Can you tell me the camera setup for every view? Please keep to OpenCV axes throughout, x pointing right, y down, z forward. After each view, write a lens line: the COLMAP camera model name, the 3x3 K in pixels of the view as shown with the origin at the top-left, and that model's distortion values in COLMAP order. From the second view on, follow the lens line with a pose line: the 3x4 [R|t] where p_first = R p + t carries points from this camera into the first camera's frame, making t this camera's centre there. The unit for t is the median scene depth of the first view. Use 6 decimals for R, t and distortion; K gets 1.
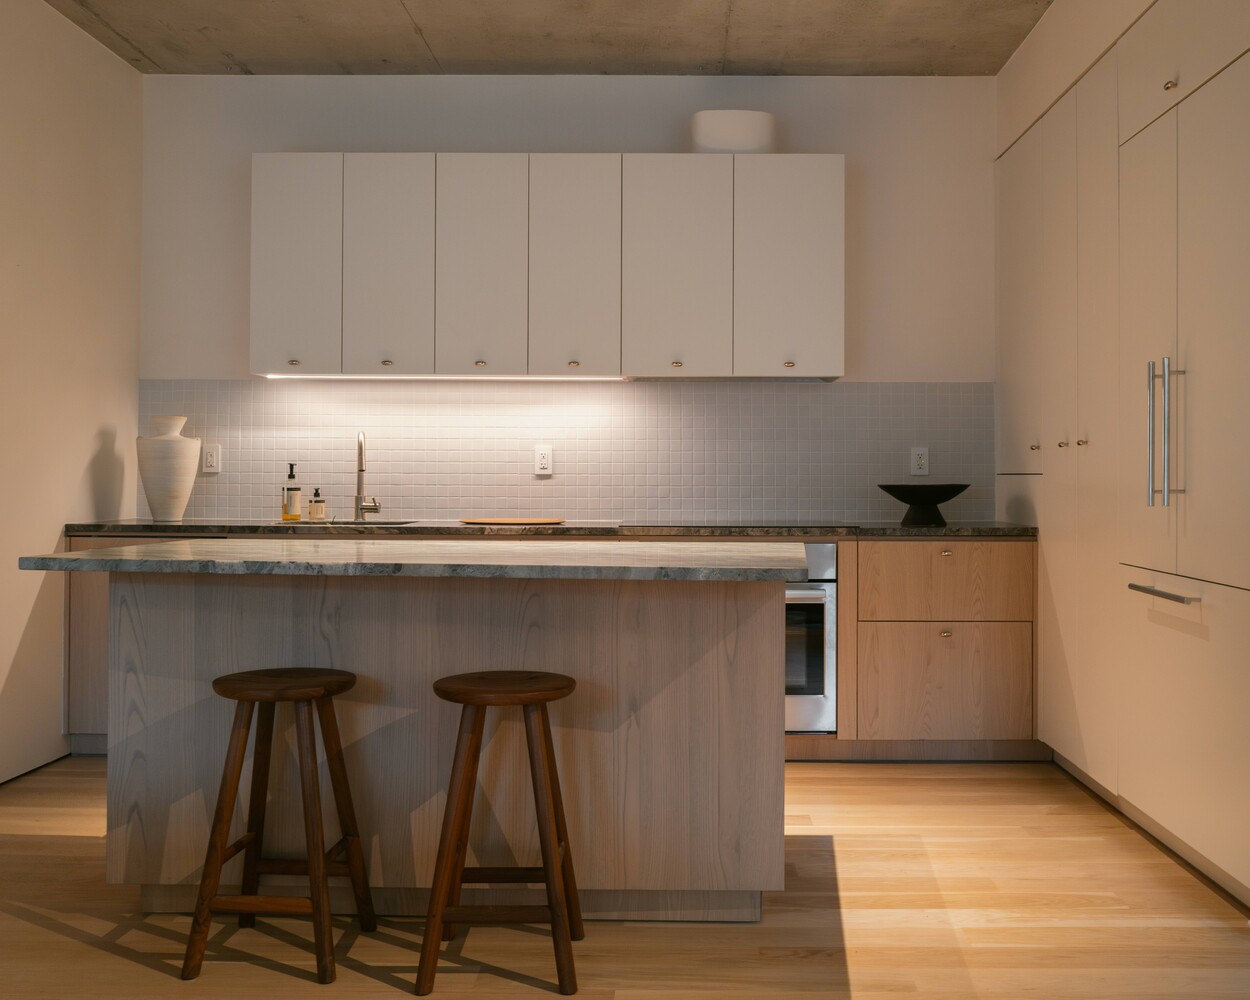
lens RADIAL K [[1257.2, 0, 625.2], [0, 1257.2, 453.7], [0, 0, 1]] dist [-0.007312, -0.012398]
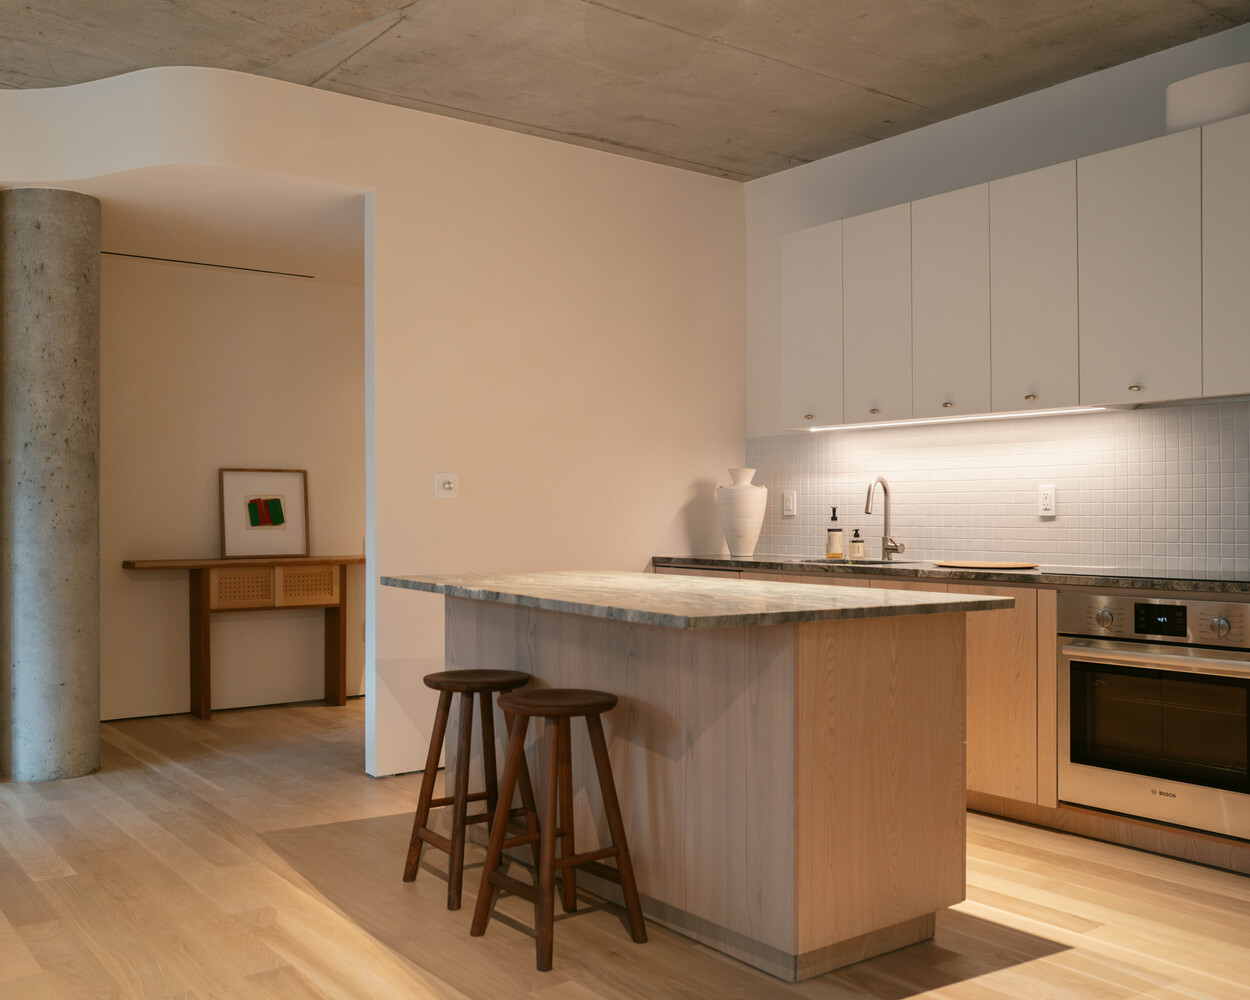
lens RADIAL K [[1220.6, 0, 625.0], [0, 1220.6, 500.0], [0, 0, 1]] dist [-0.012669, -0.001006]
pose [[0.597318, -0.013439, -0.801892, 0.505804], [0.019593, 0.999806, -0.002162, 0.000491], [0.801765, -0.014420, 0.597466, 0.220314]]
